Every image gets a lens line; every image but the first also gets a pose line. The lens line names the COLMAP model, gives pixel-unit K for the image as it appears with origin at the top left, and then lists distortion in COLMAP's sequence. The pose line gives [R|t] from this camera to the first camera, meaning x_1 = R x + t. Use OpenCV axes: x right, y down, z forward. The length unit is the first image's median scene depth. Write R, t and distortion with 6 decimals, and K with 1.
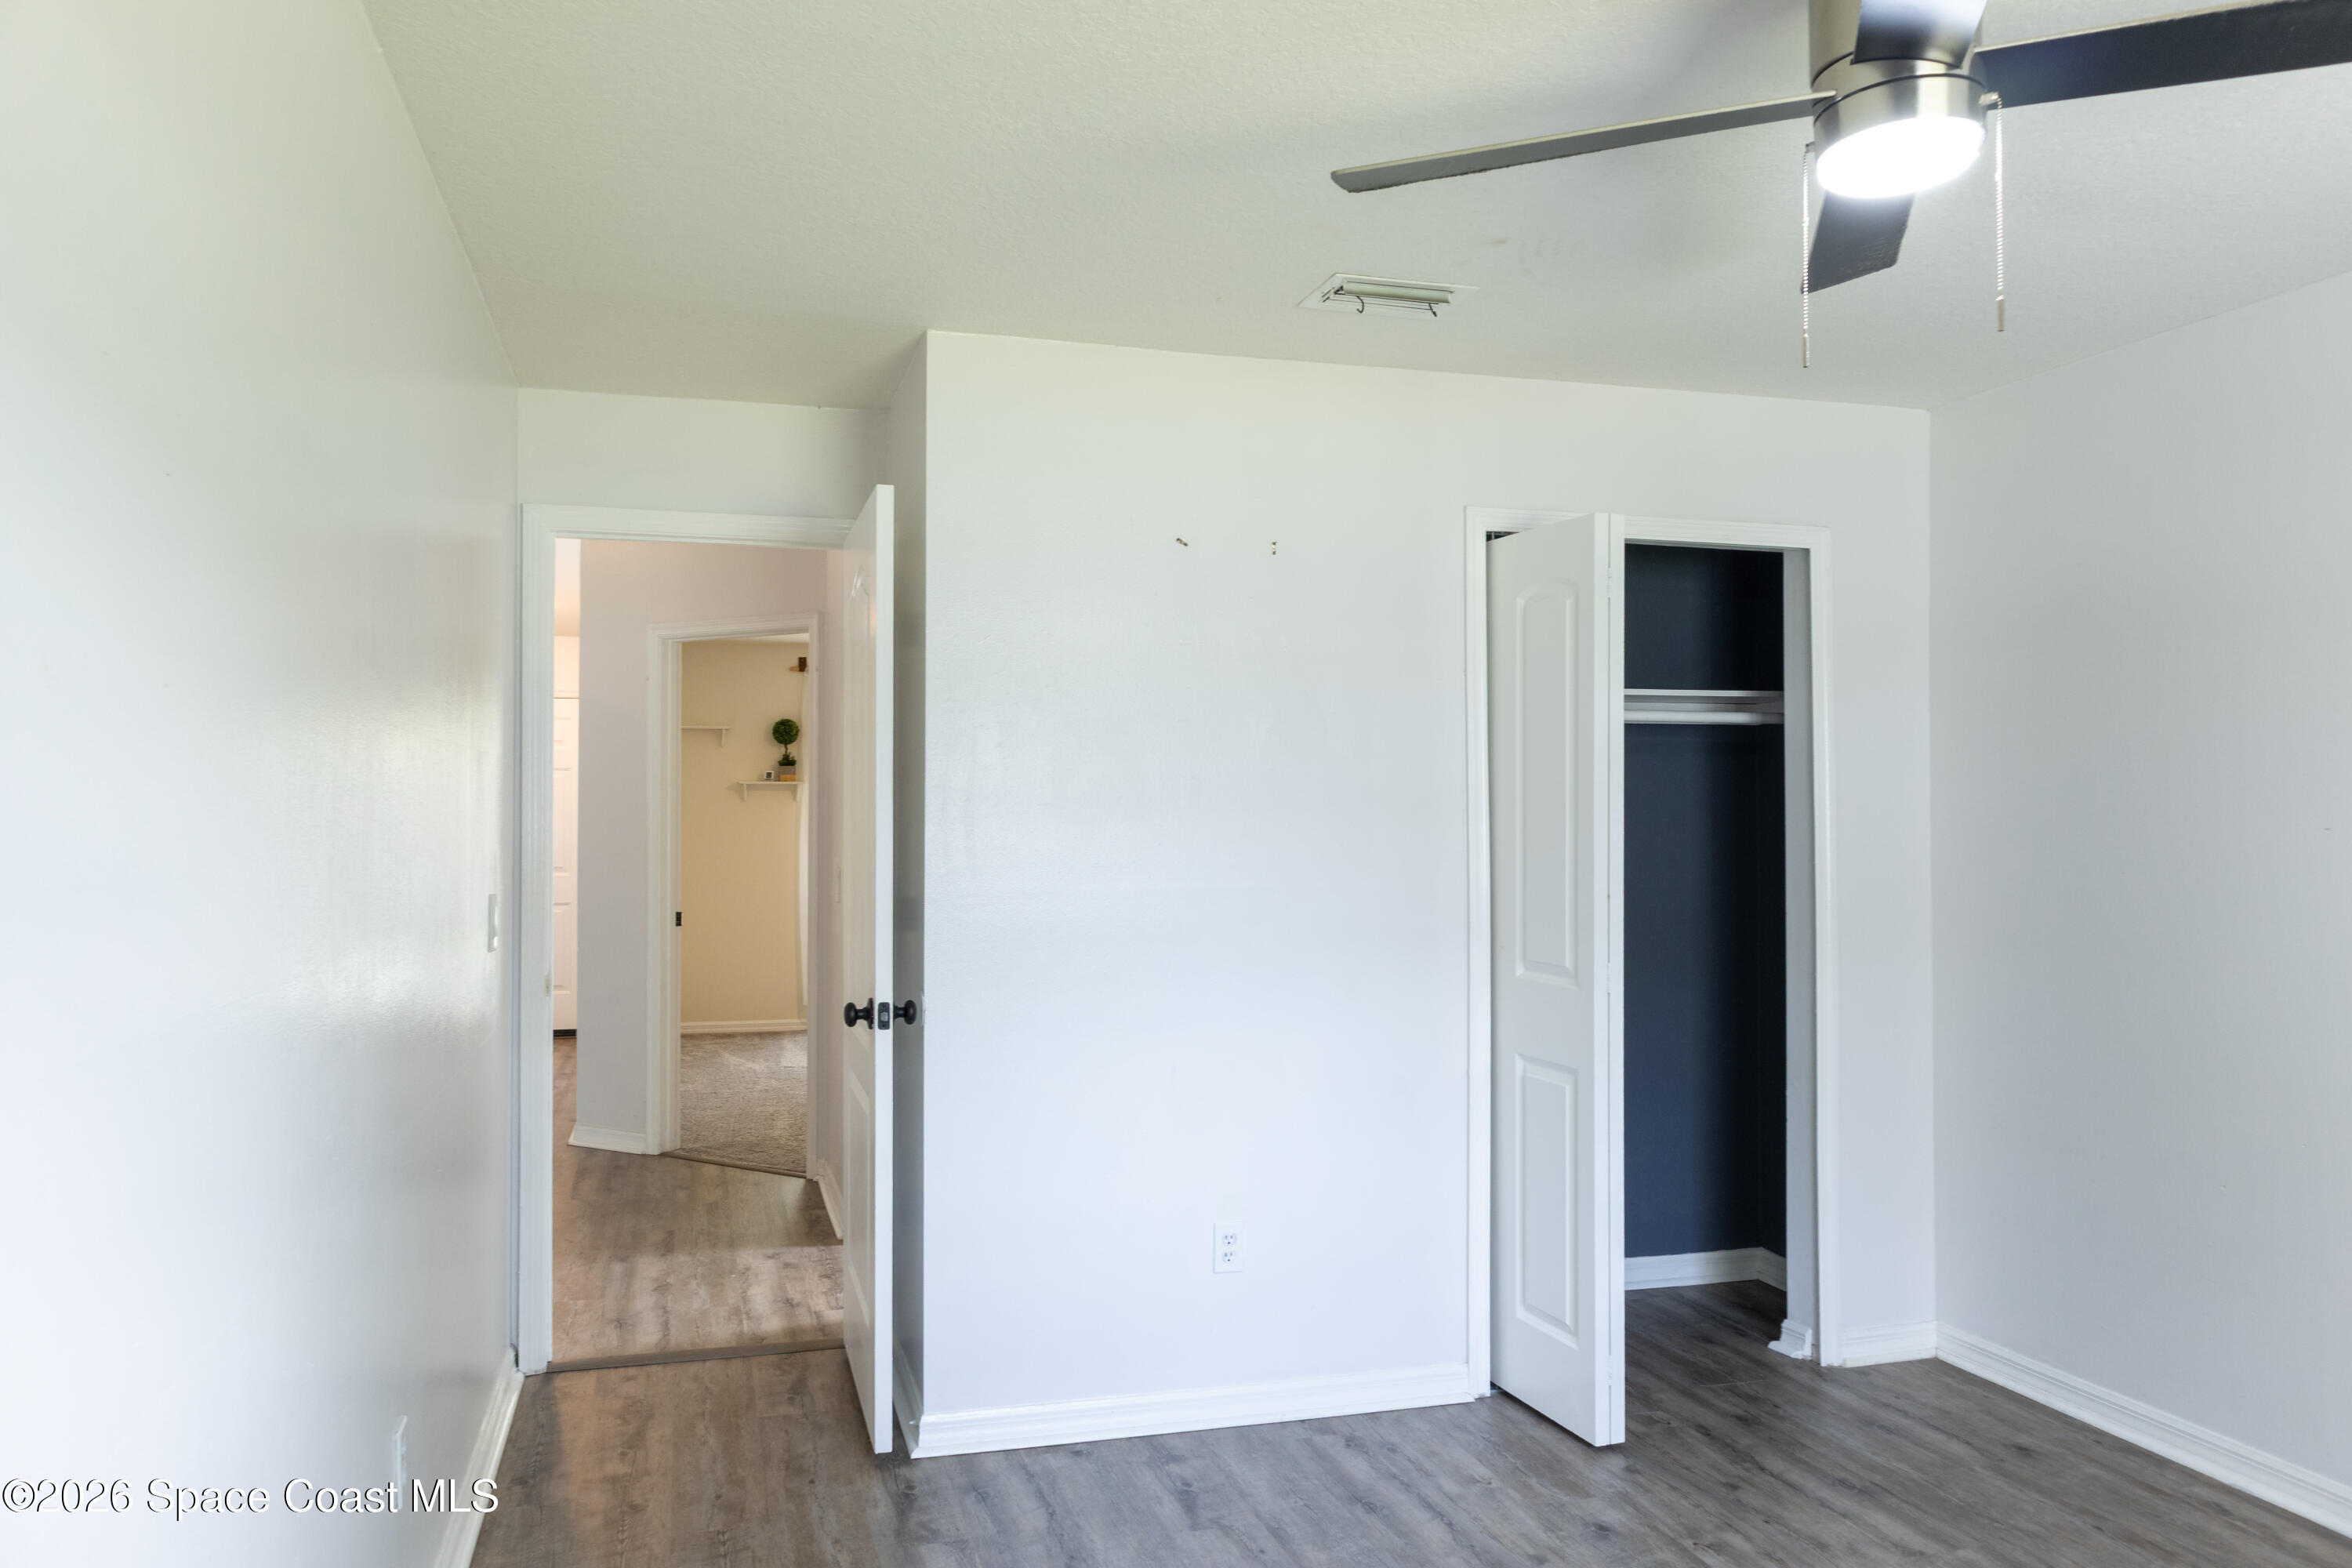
lens RADIAL K [[1618.0, 0, 1176.0], [0, 1618.0, 784.0], [0, 0, 1]] dist [-0.005720, 0.000531]
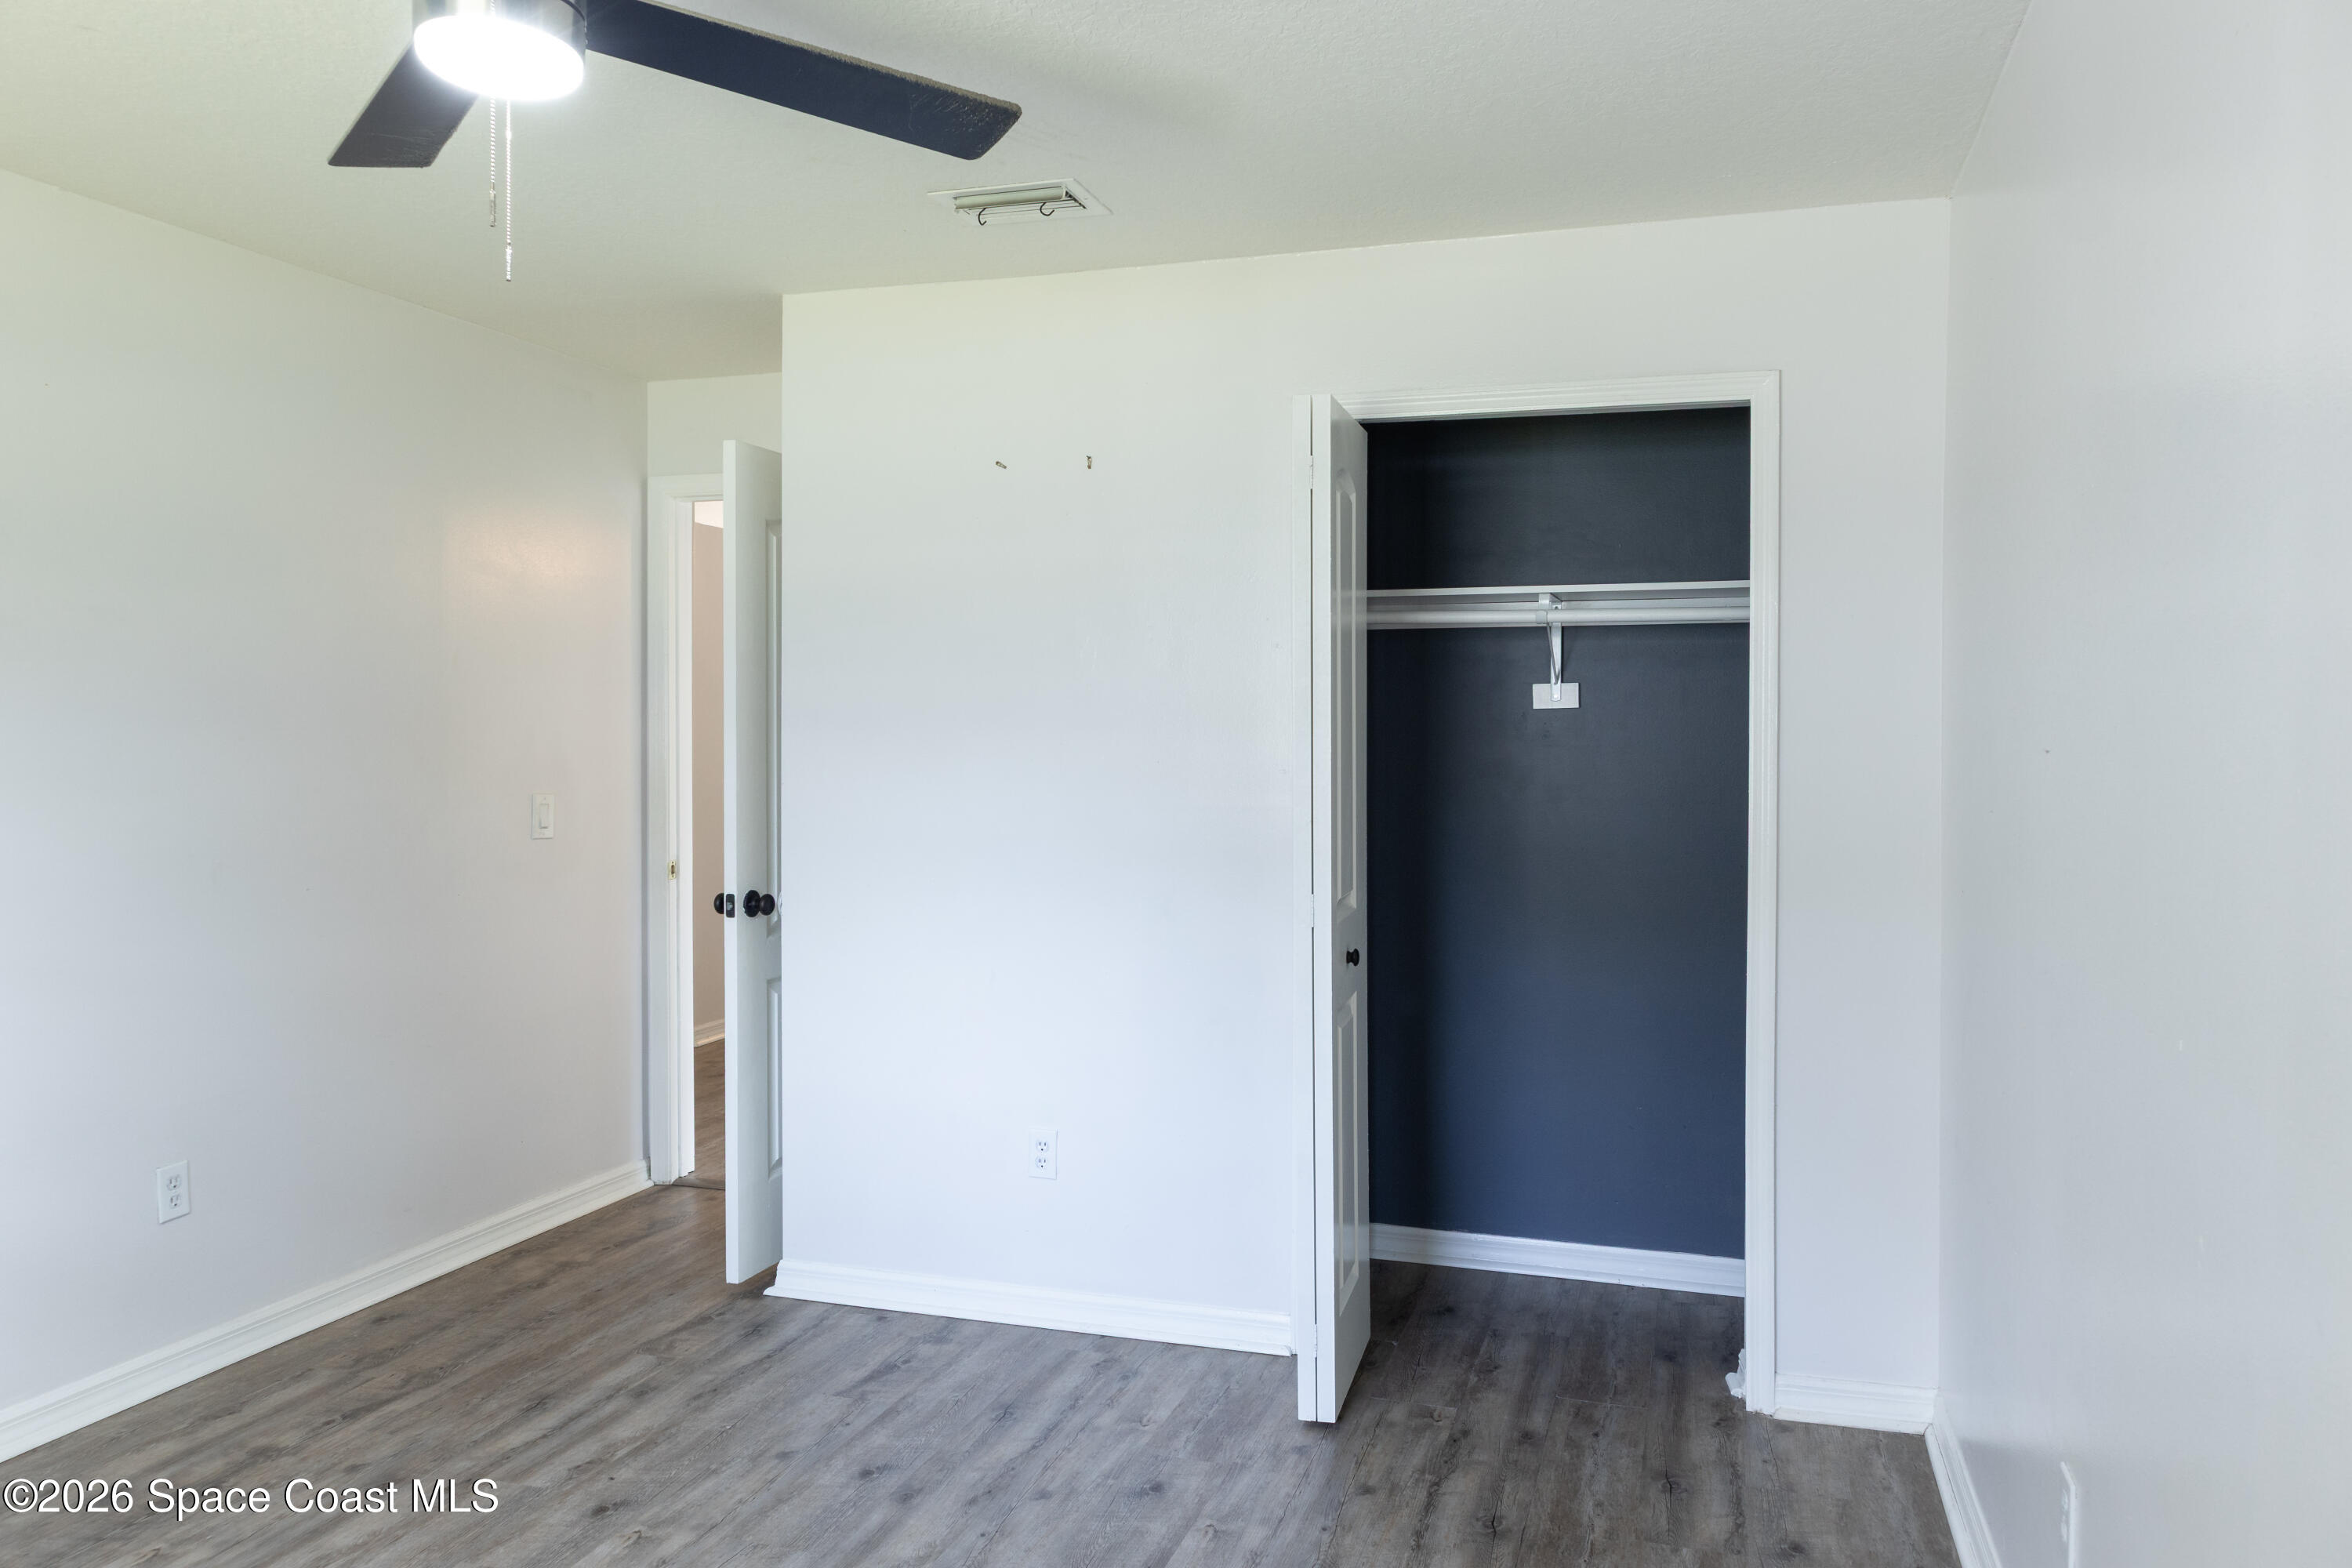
lens RADIAL K [[1626.4, 0, 1181.9], [0, 1626.4, 755.7], [0, 0, 1]] dist [-0.000139, -0.001563]
pose [[0.847794, 0.009010, -0.530249, 0.694432], [0.007266, 0.999564, 0.028602, 0.006222], [0.530276, -0.028101, 0.847359, 0.194006]]
